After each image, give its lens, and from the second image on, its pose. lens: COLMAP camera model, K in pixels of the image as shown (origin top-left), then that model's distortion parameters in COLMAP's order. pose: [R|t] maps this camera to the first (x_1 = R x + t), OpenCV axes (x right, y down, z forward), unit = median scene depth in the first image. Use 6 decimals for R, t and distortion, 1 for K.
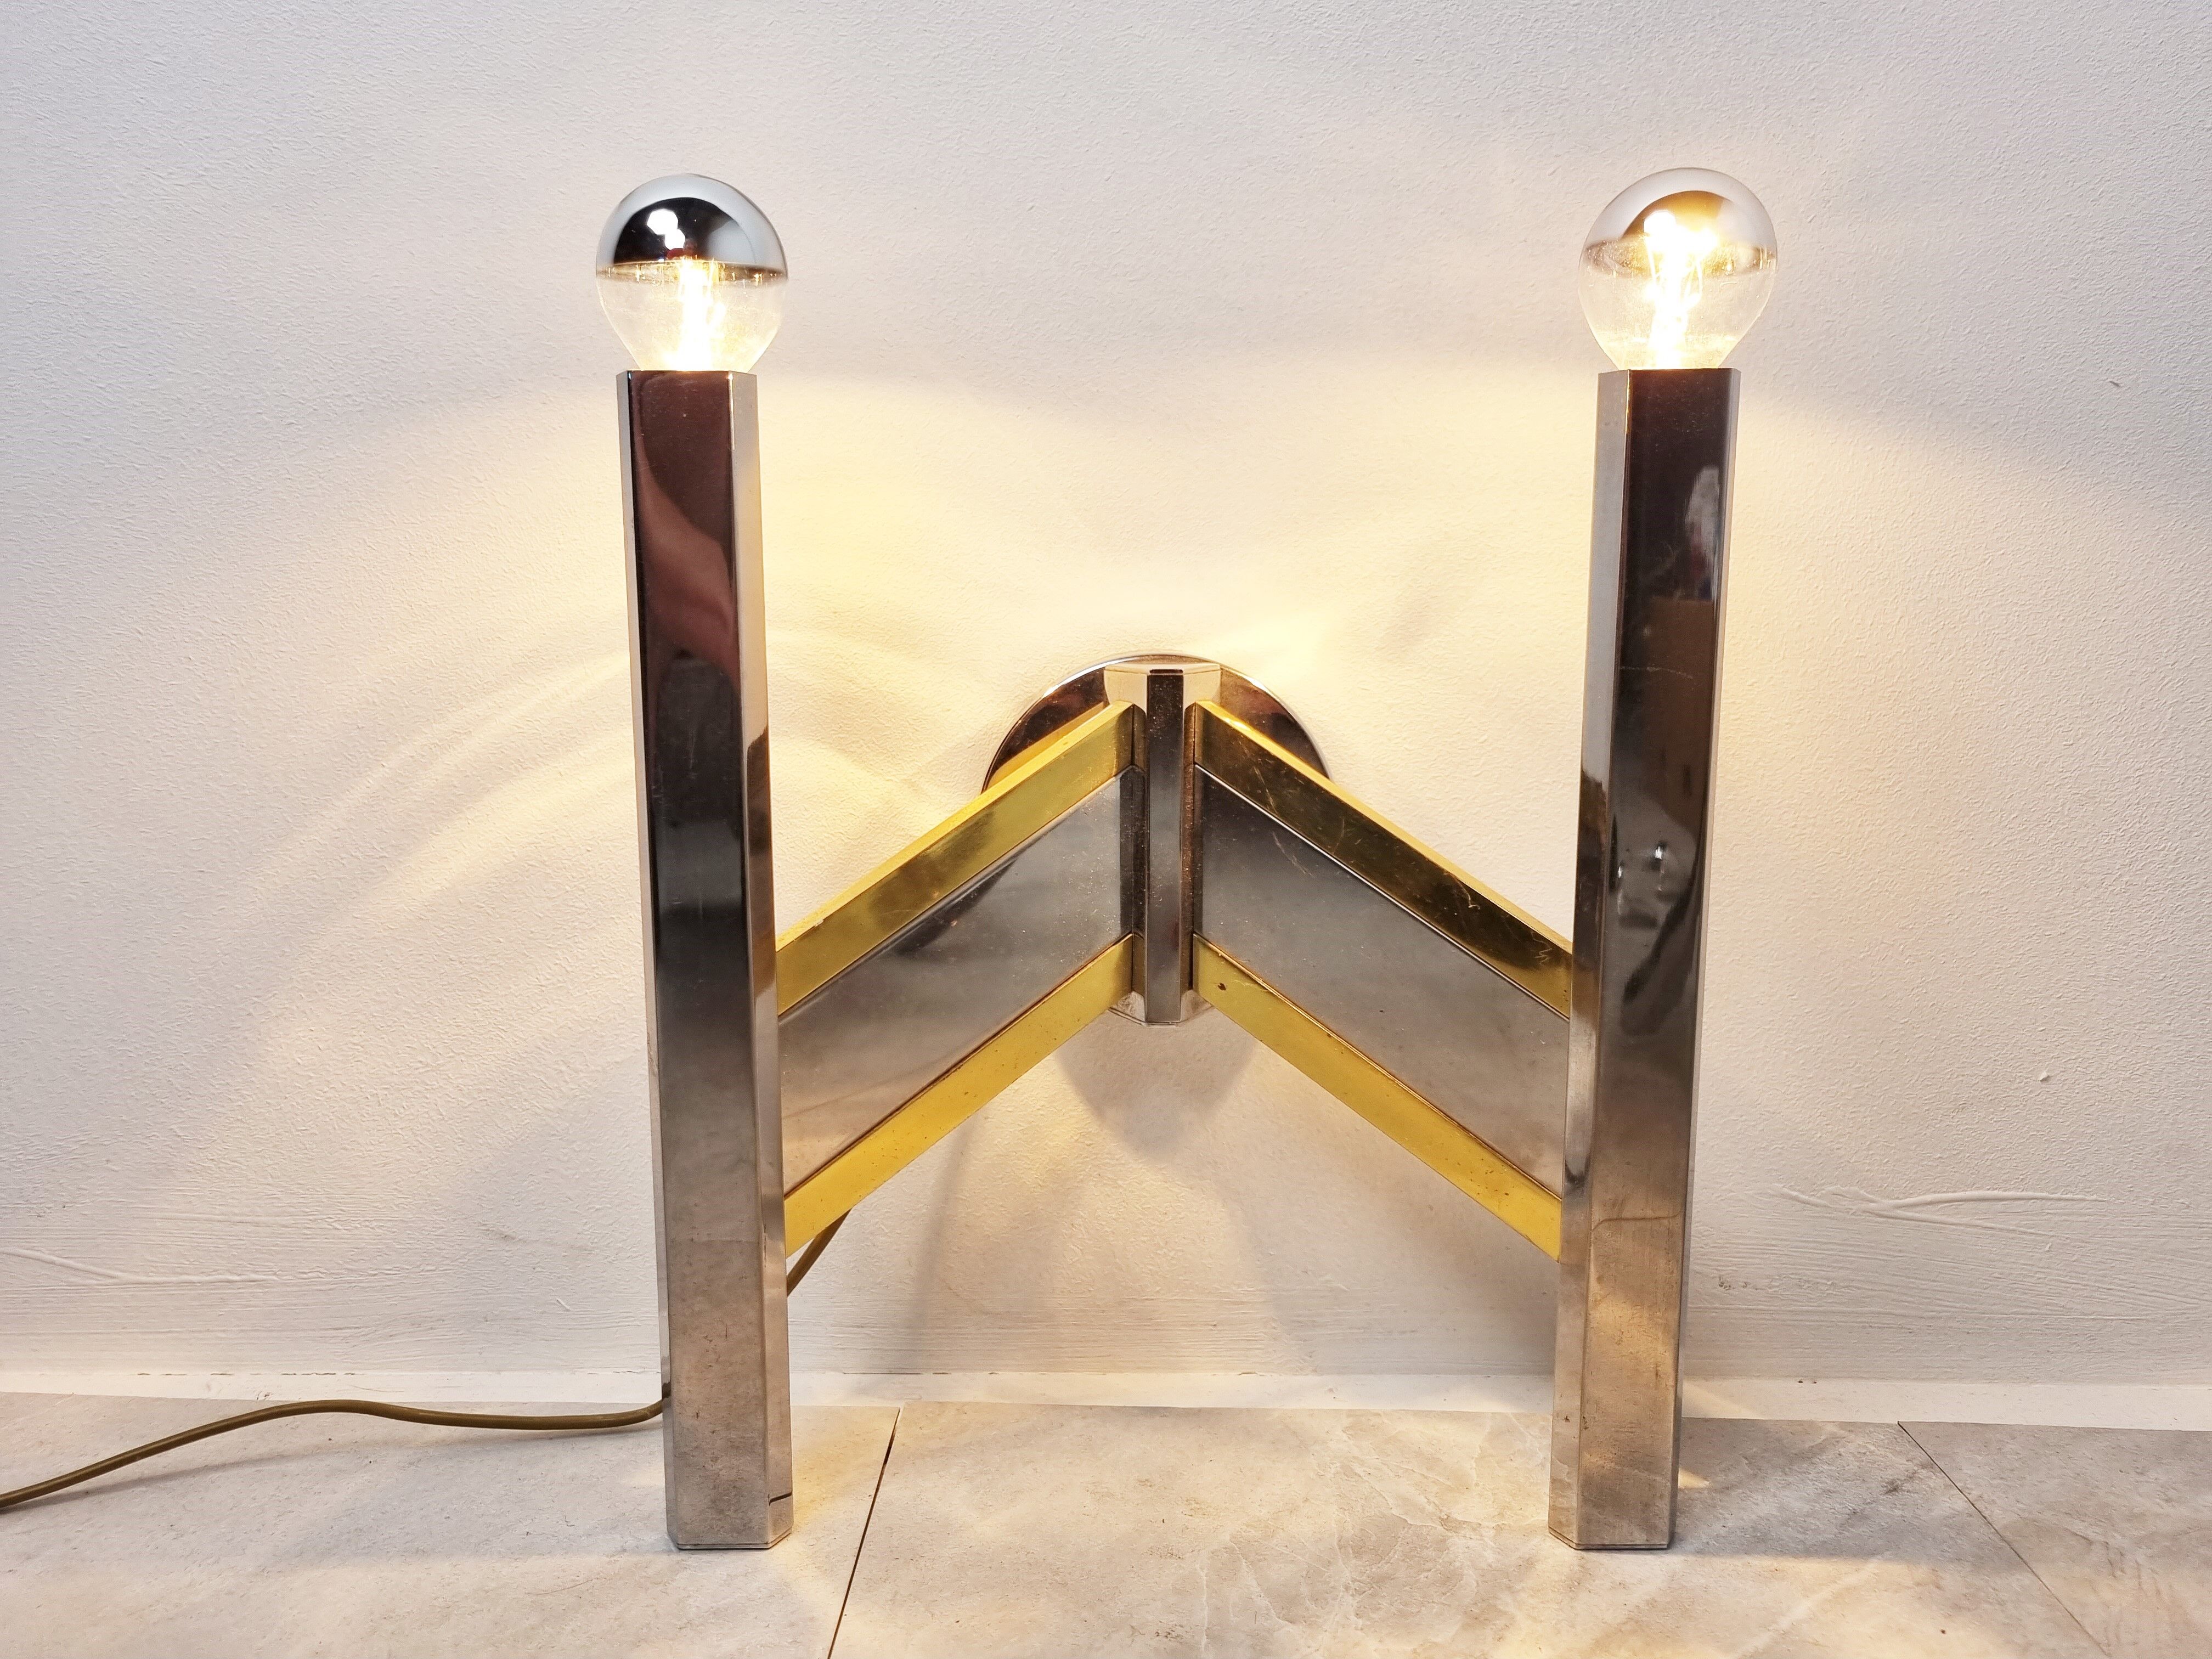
lens RADIAL K [[1651.3, 0, 1082.0], [0, 1651.3, 865.3], [0, 0, 1]] dist [0.046412, -0.037384]
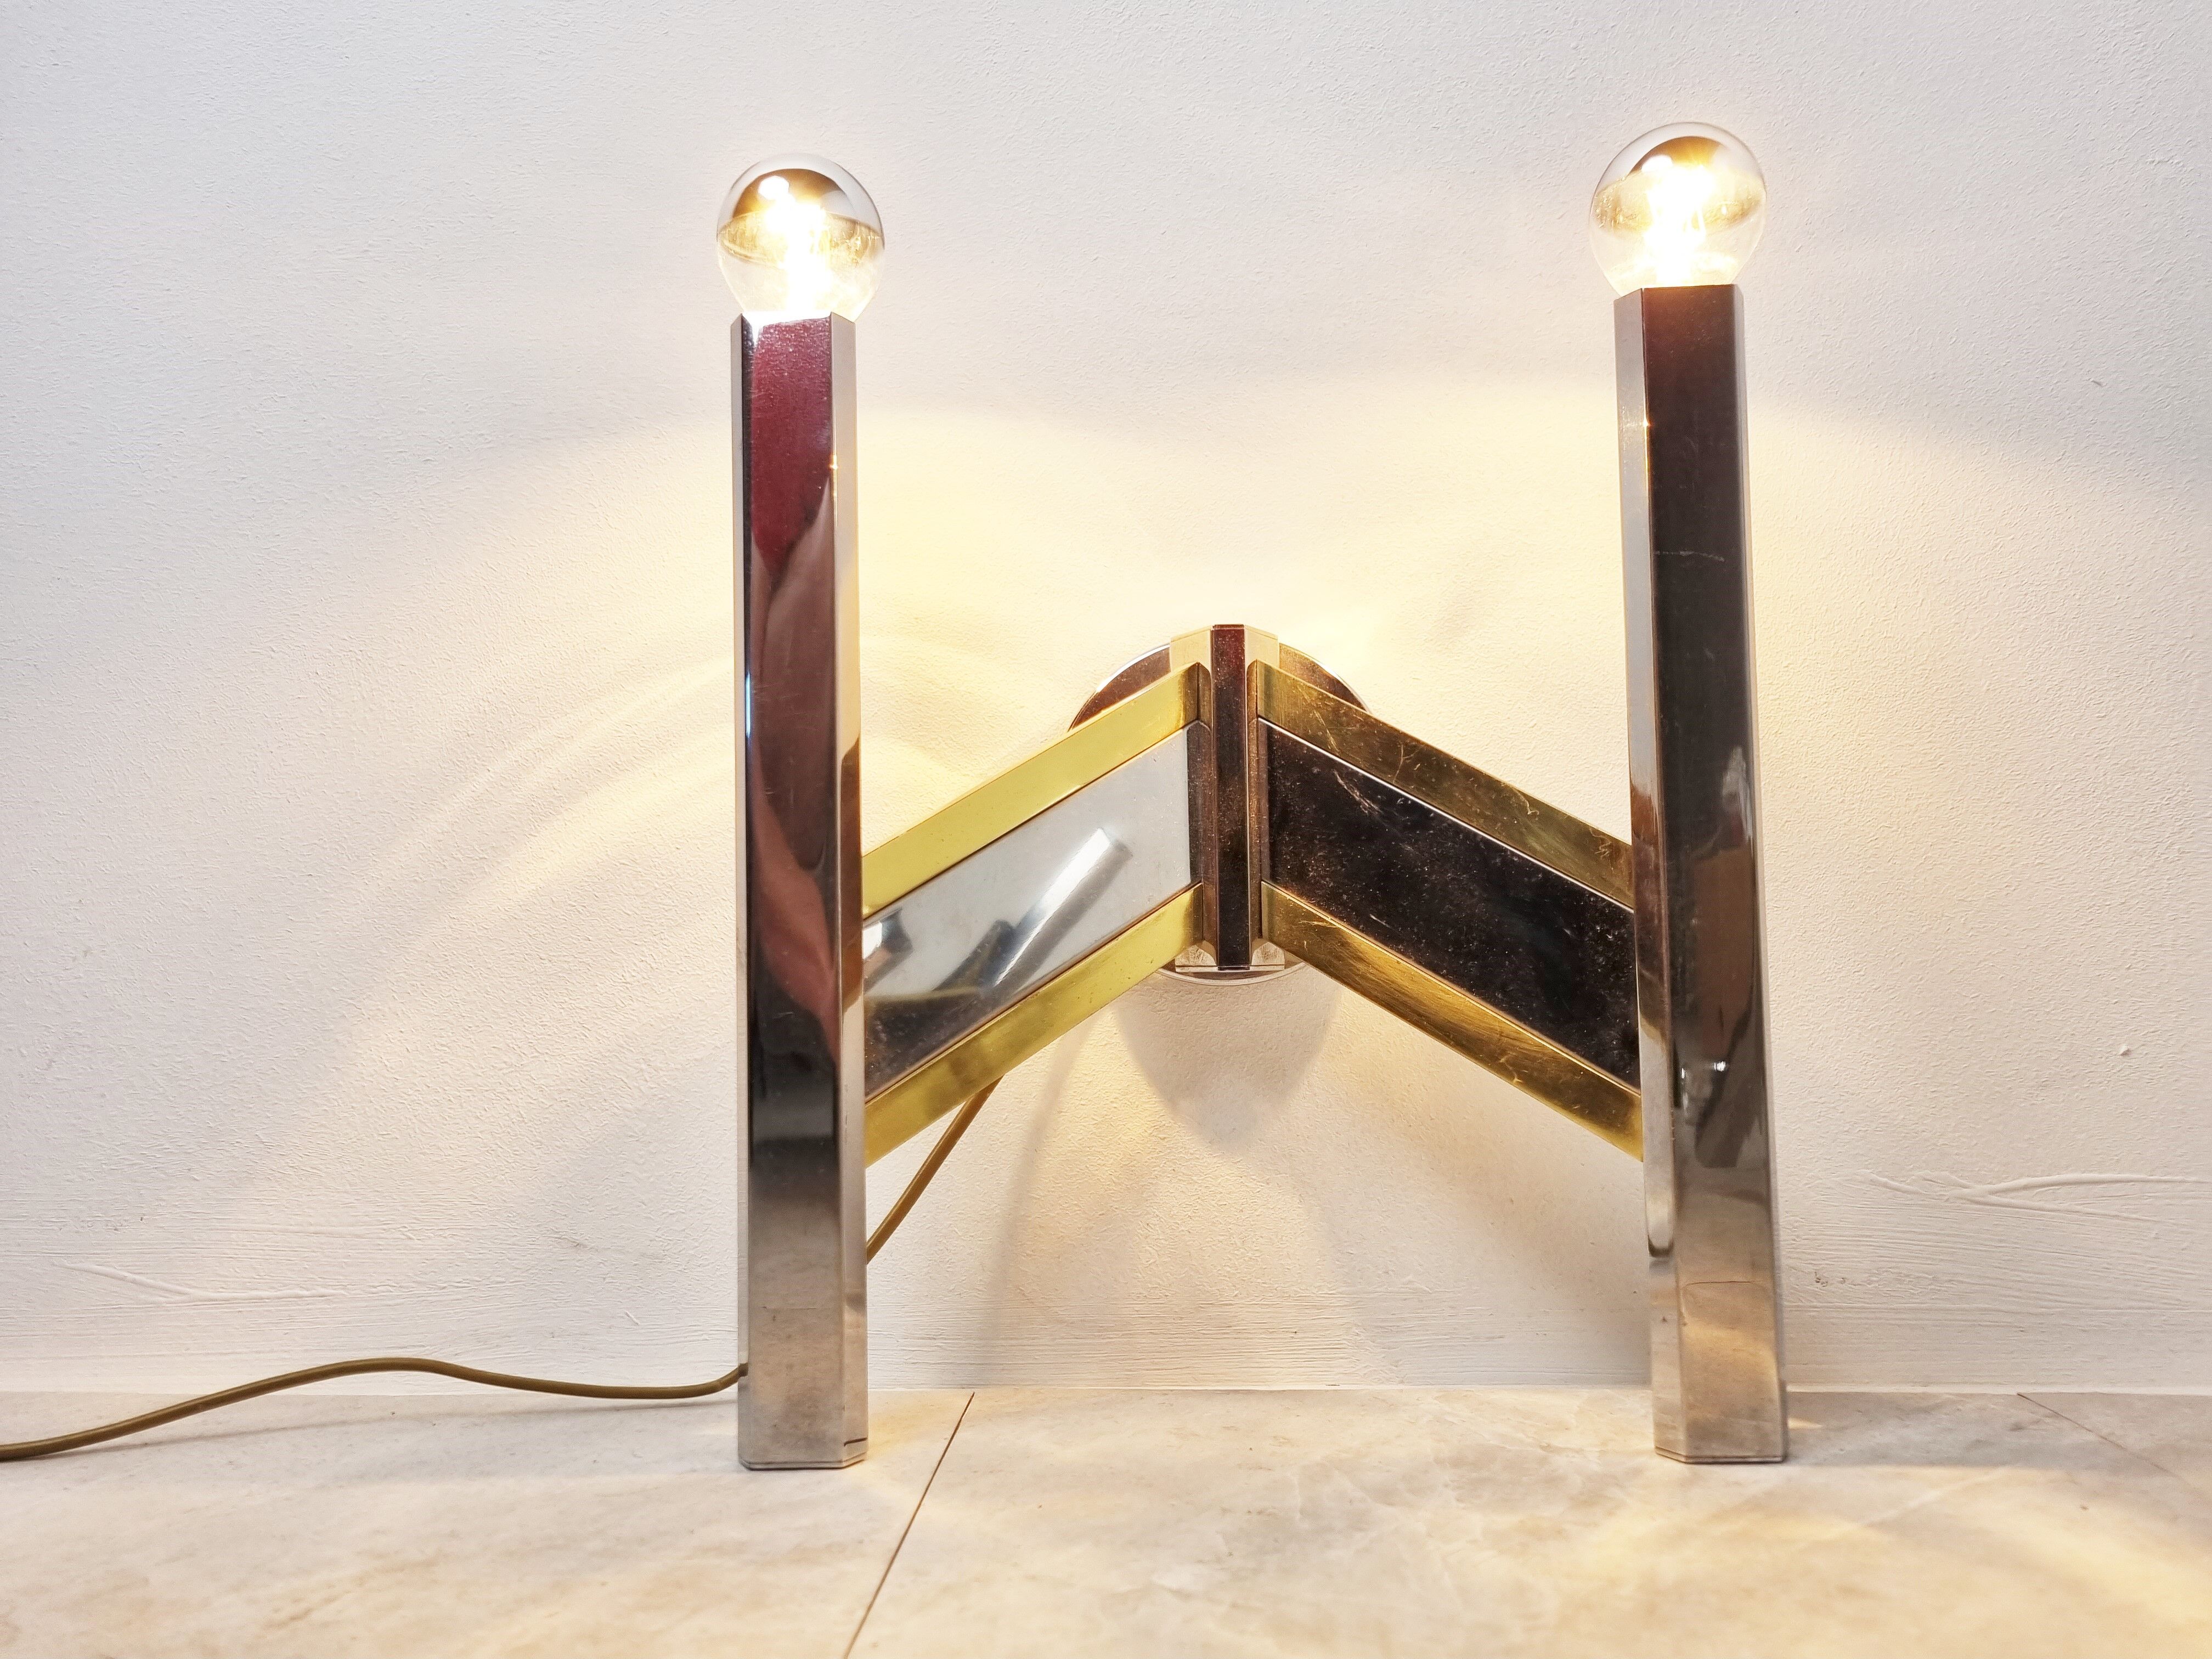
lens RADIAL K [[1651.3, 0, 1096.1], [0, 1651.3, 885.1], [0, 0, 1]] dist [0.046412, -0.037384]
pose [[0.999616, -0.016752, -0.022069, -0.012625], [0.011768, 0.977807, -0.209179, 0.253002], [0.025084, 0.208839, 0.977628, -0.008221]]
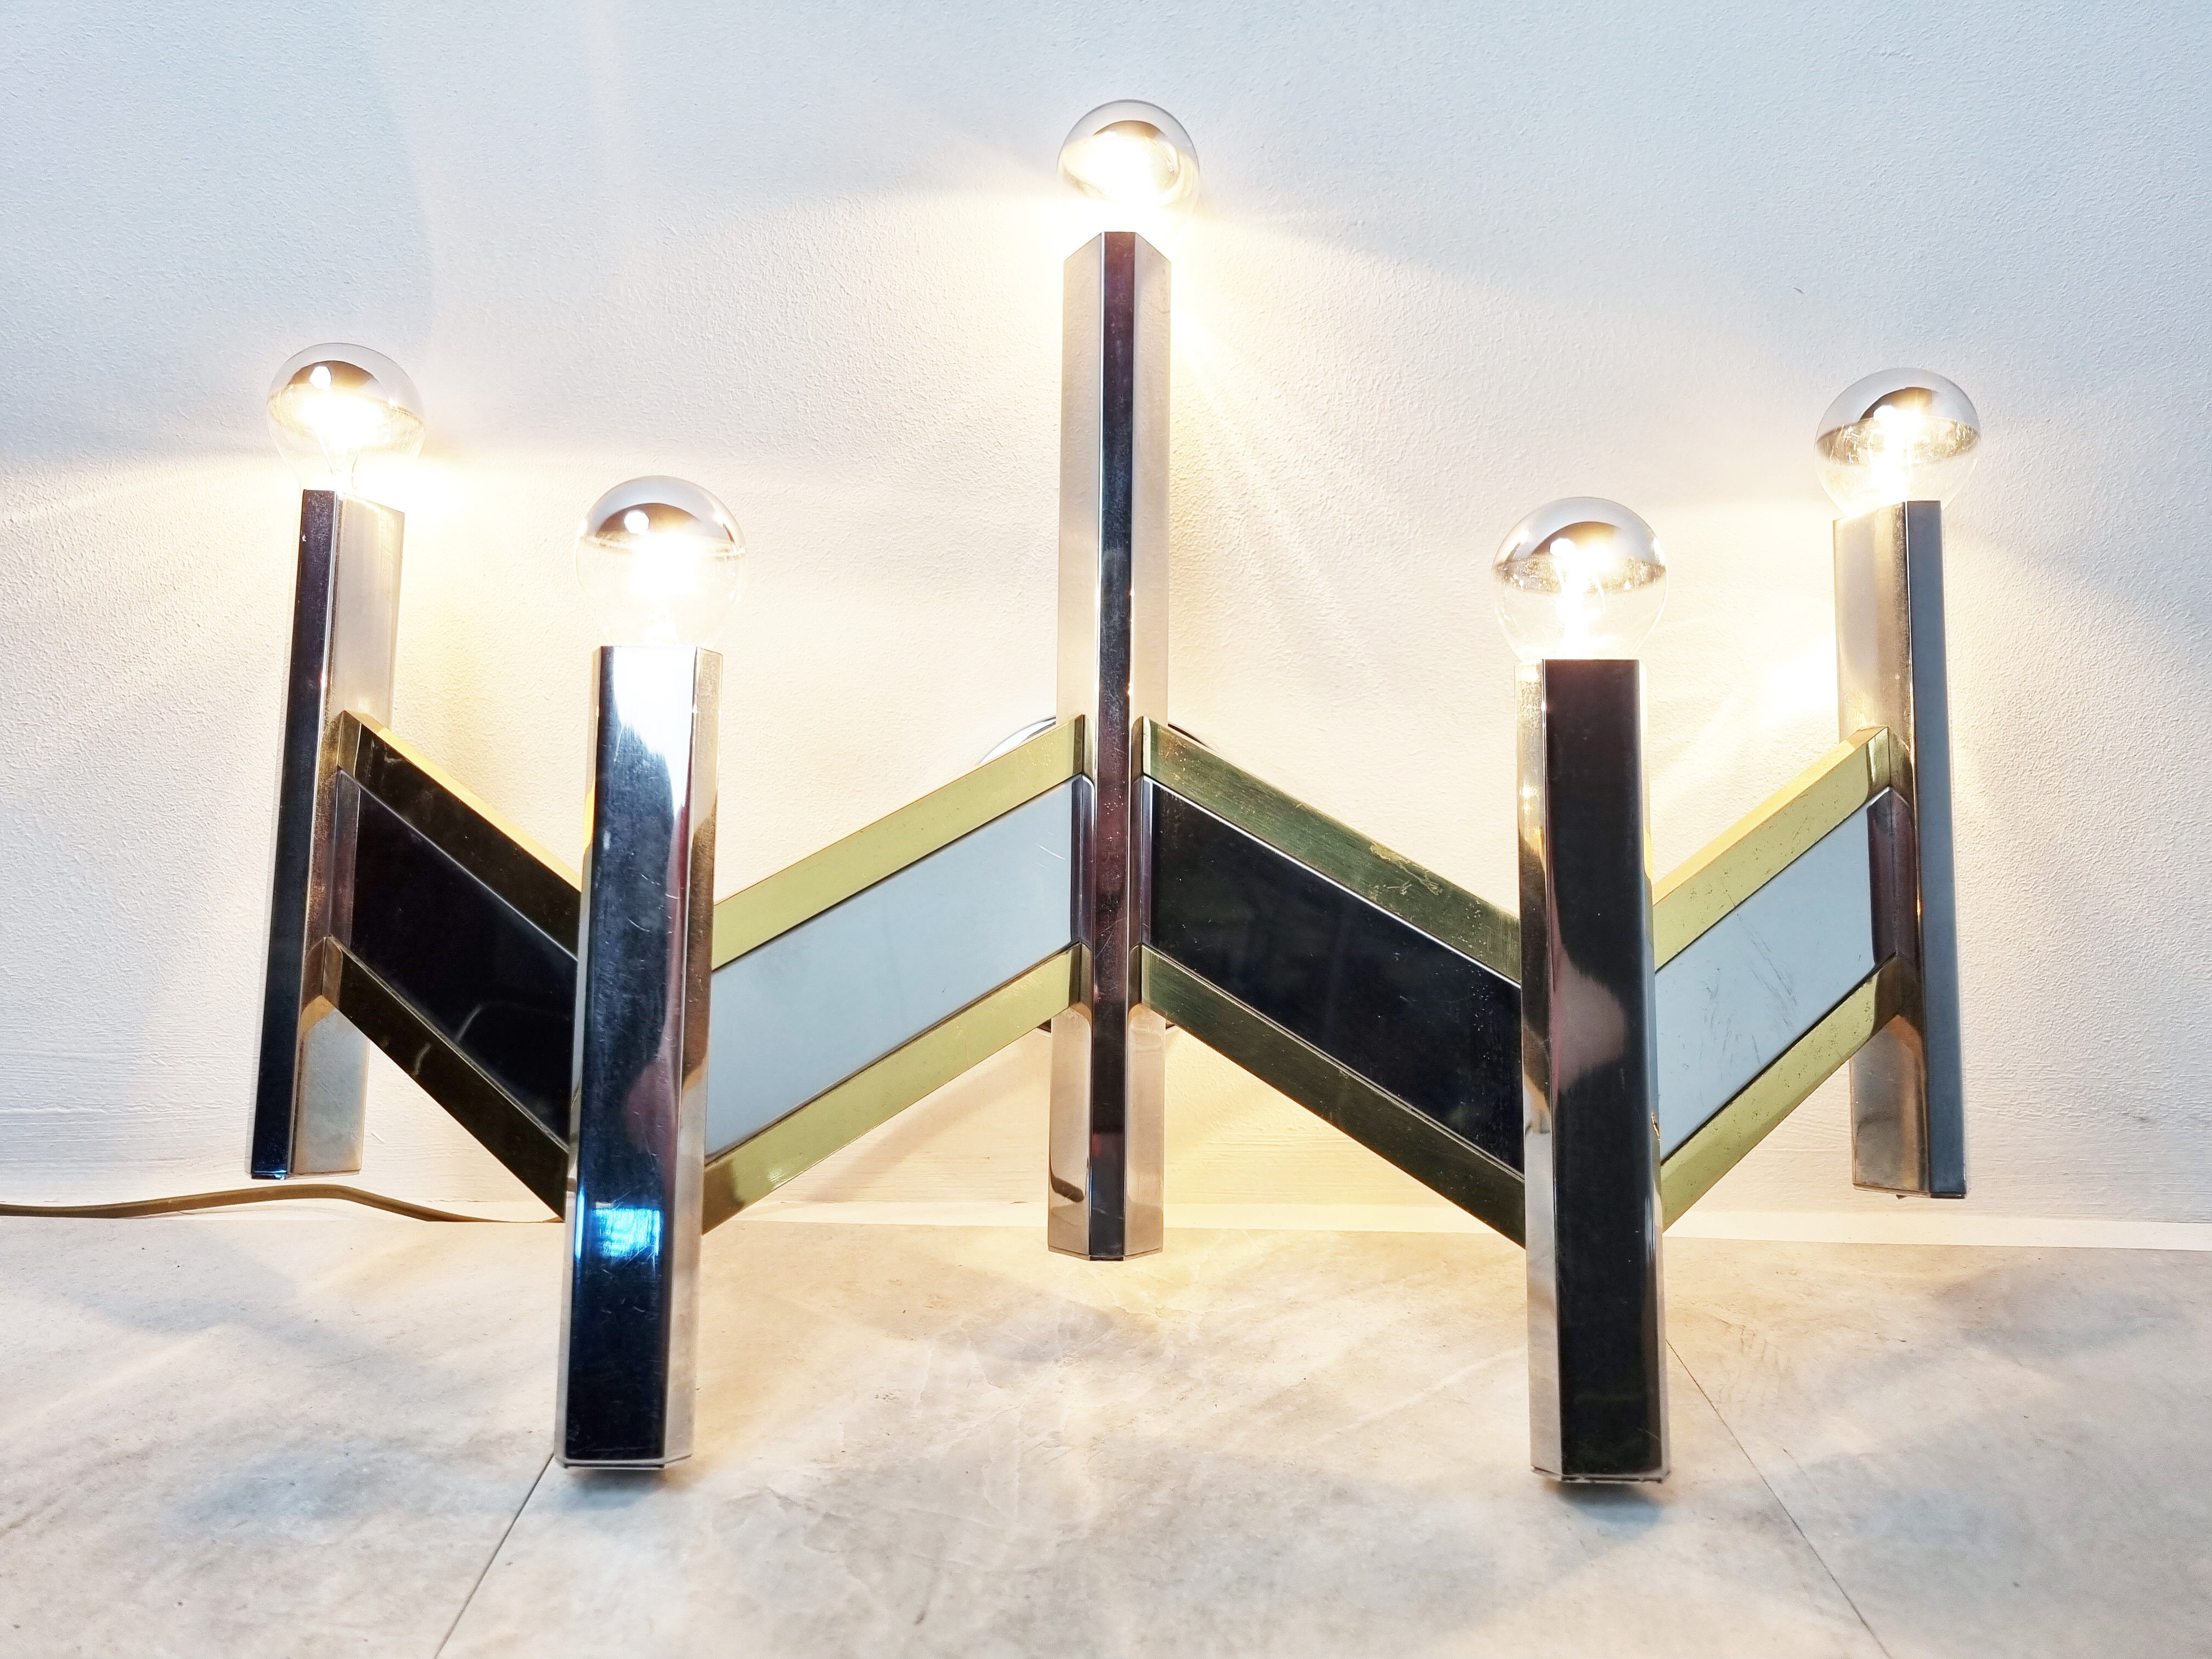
lens RADIAL K [[1651.3, 0, 1070.3], [0, 1651.3, 836.3], [0, 0, 1]] dist [0.046412, -0.037384]
pose [[0.999653, 0.007525, 0.025248, 0.118157], [-0.007990, 0.999799, 0.018398, 0.054291], [-0.025105, -0.018594, 0.999512, -0.086801]]
